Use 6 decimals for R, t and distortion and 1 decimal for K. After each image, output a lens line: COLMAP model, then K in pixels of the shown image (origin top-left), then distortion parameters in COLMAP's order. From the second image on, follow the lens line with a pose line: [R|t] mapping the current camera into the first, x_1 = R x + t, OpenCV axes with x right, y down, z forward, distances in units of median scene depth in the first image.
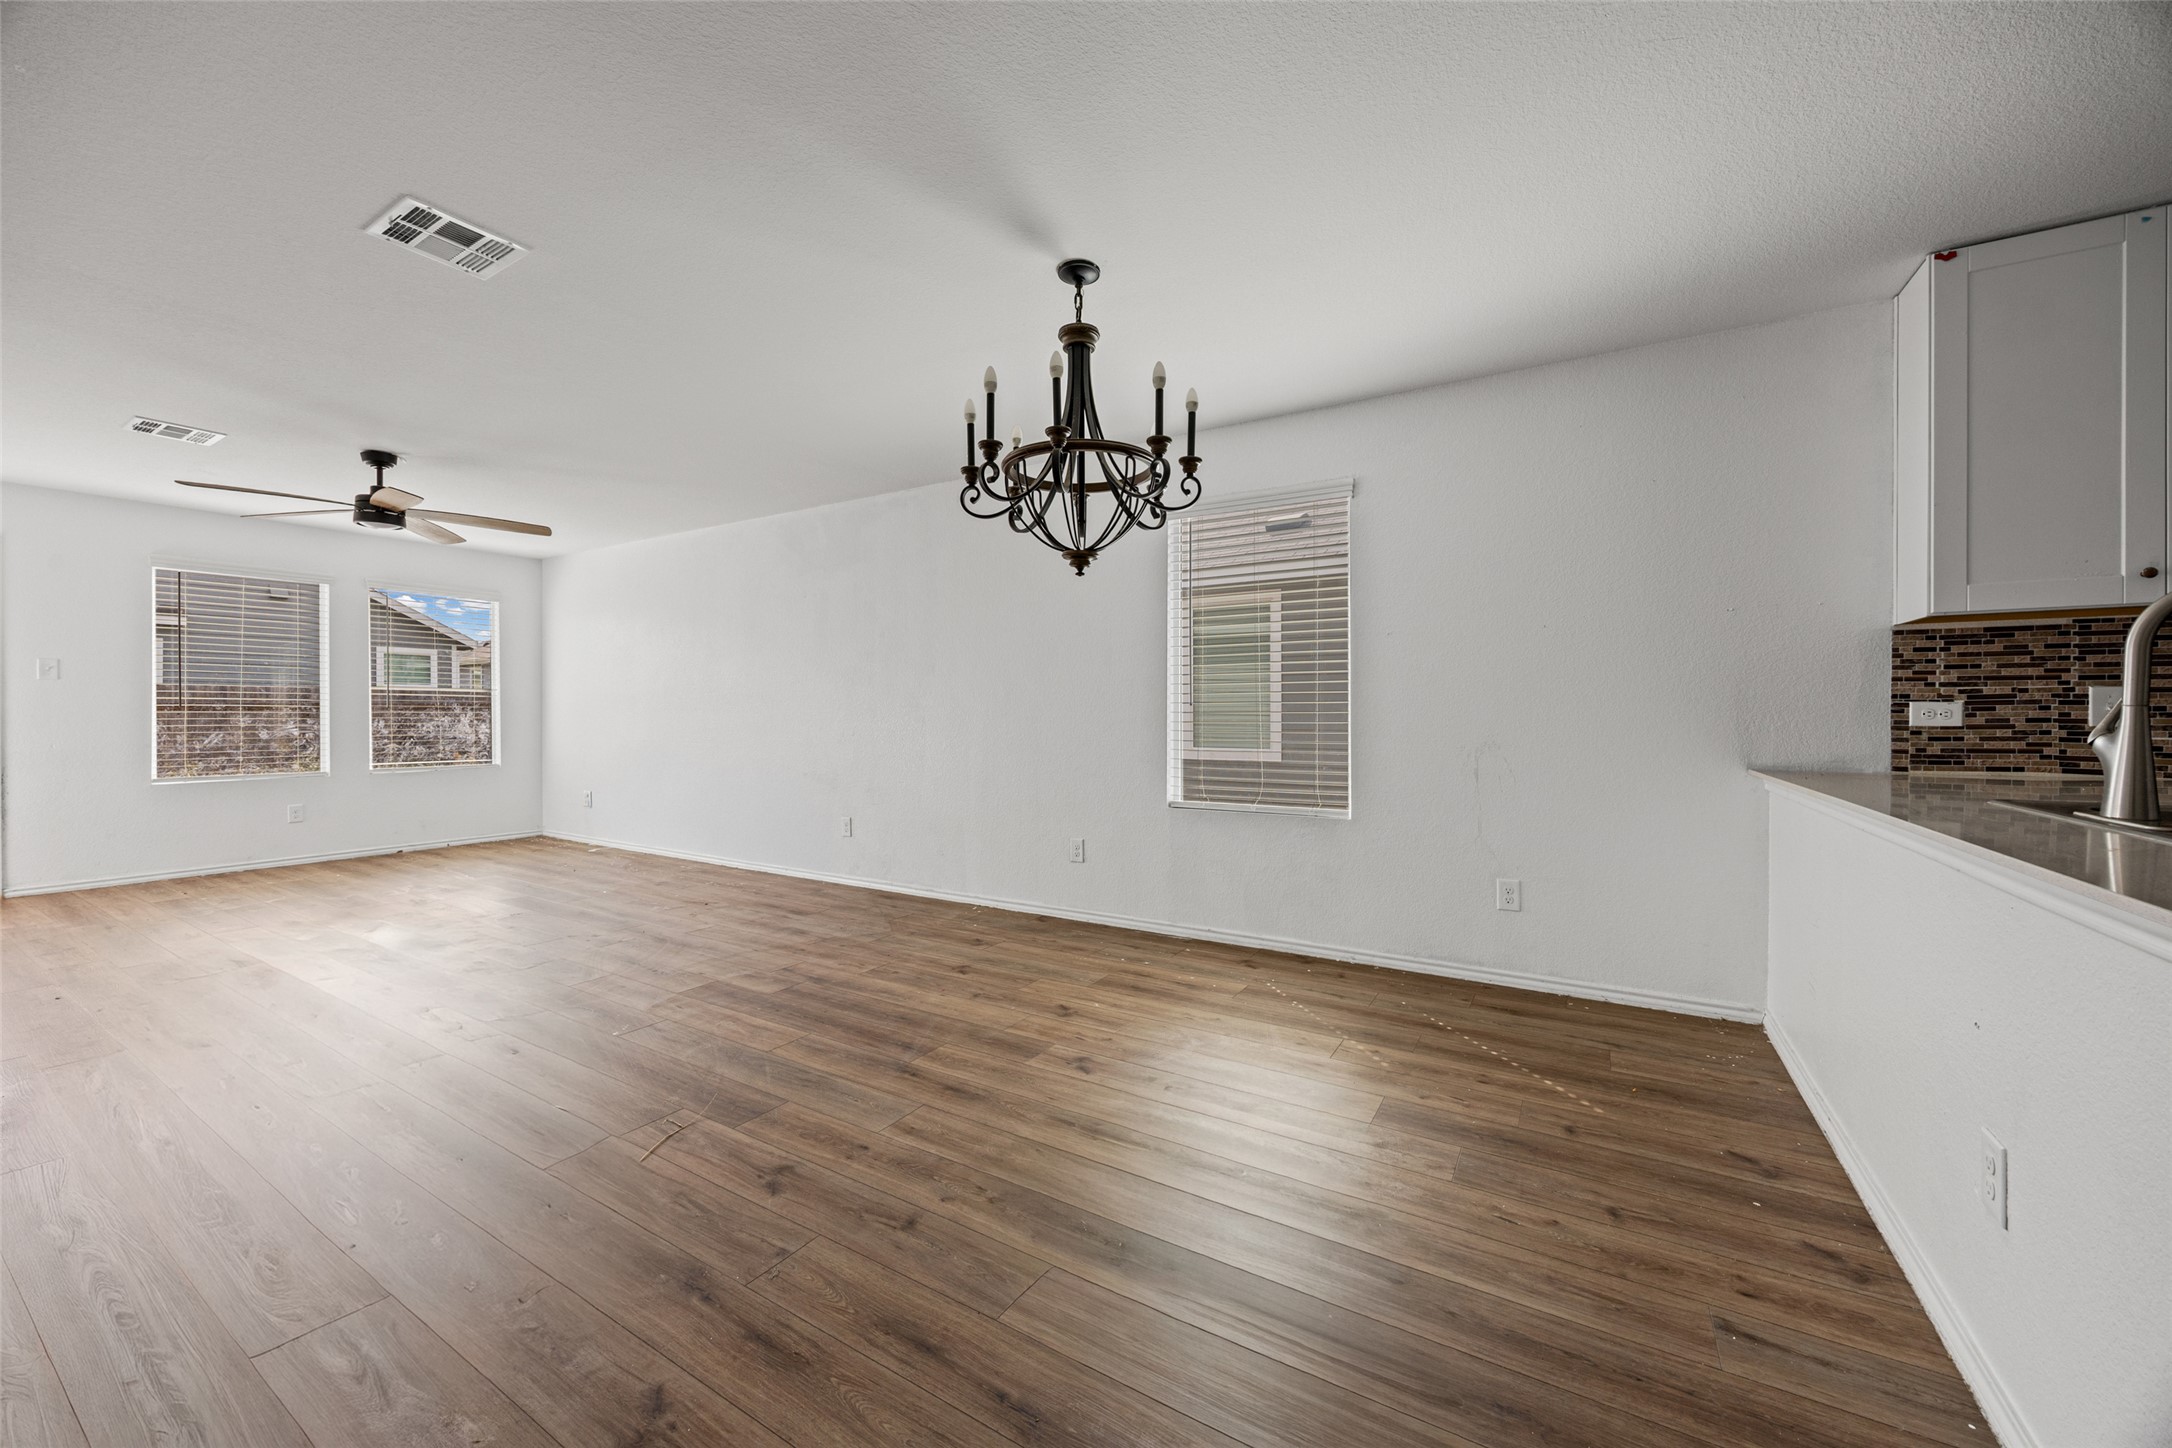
lens RADIAL K [[829.0, 0, 1086.0], [0, 829.0, 724.0], [0, 0, 1]] dist [0.012265, -0.000032]
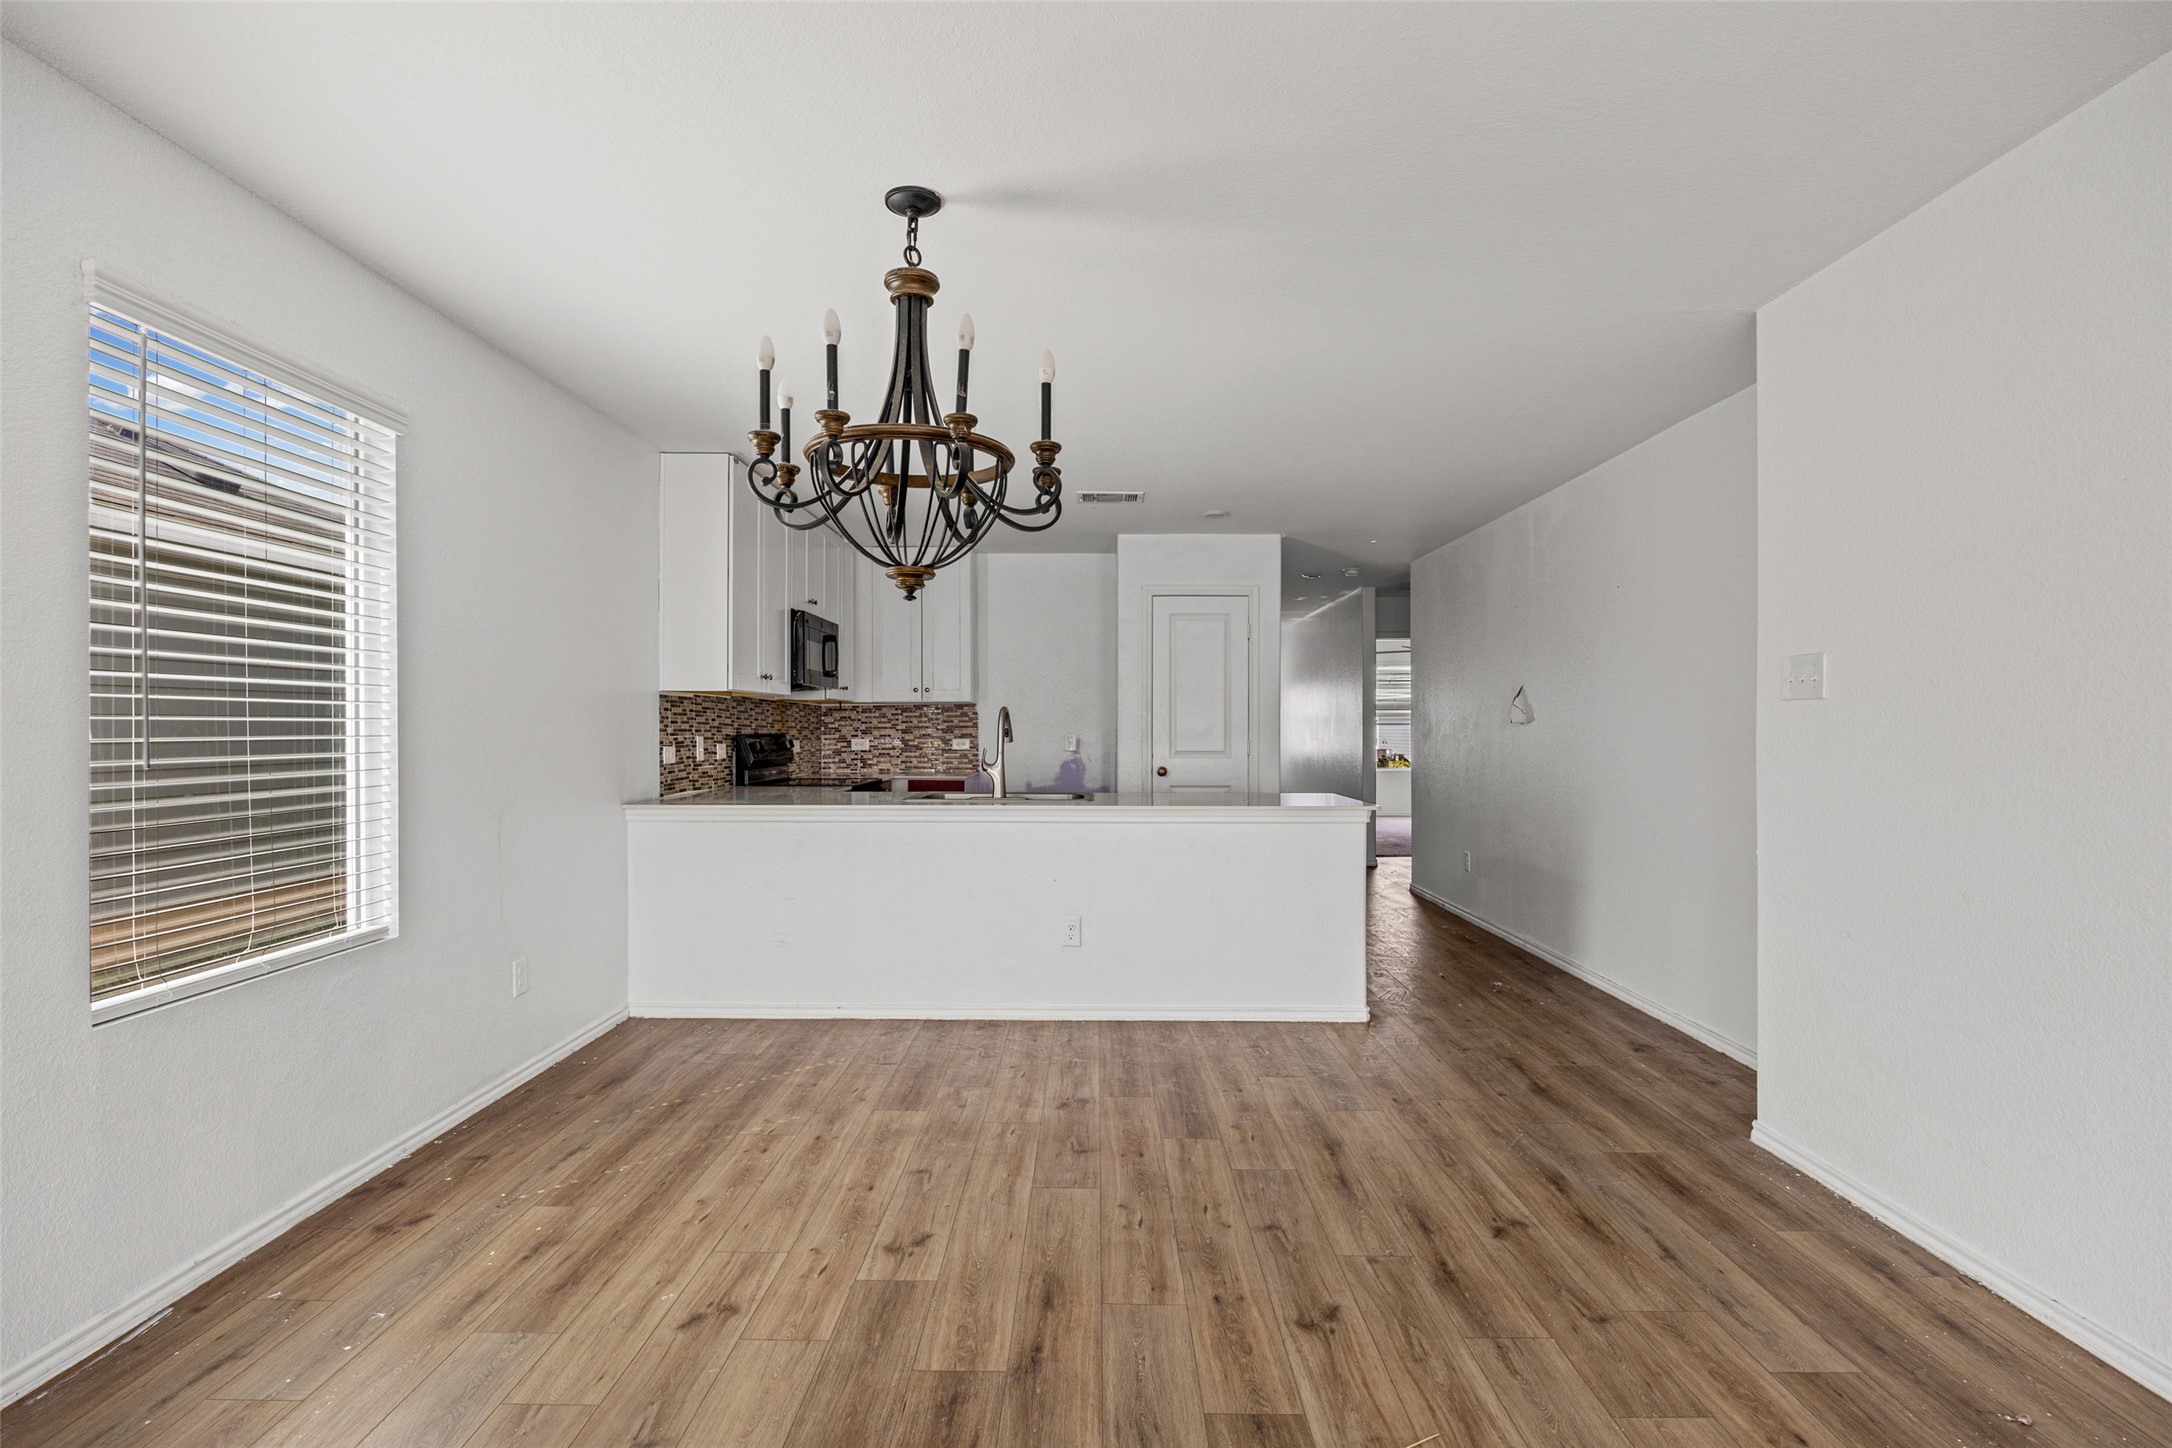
lens RADIAL K [[1028.3, 0, 1086.0], [0, 1028.3, 724.0], [0, 0, 1]] dist [-0.001819, -0.000398]
pose [[-0.520553, 0.005519, 0.853812, -0.897023], [0.008438, 0.999964, -0.001319, -0.060573], [-0.853788, 0.006518, -0.520580, 1.359516]]
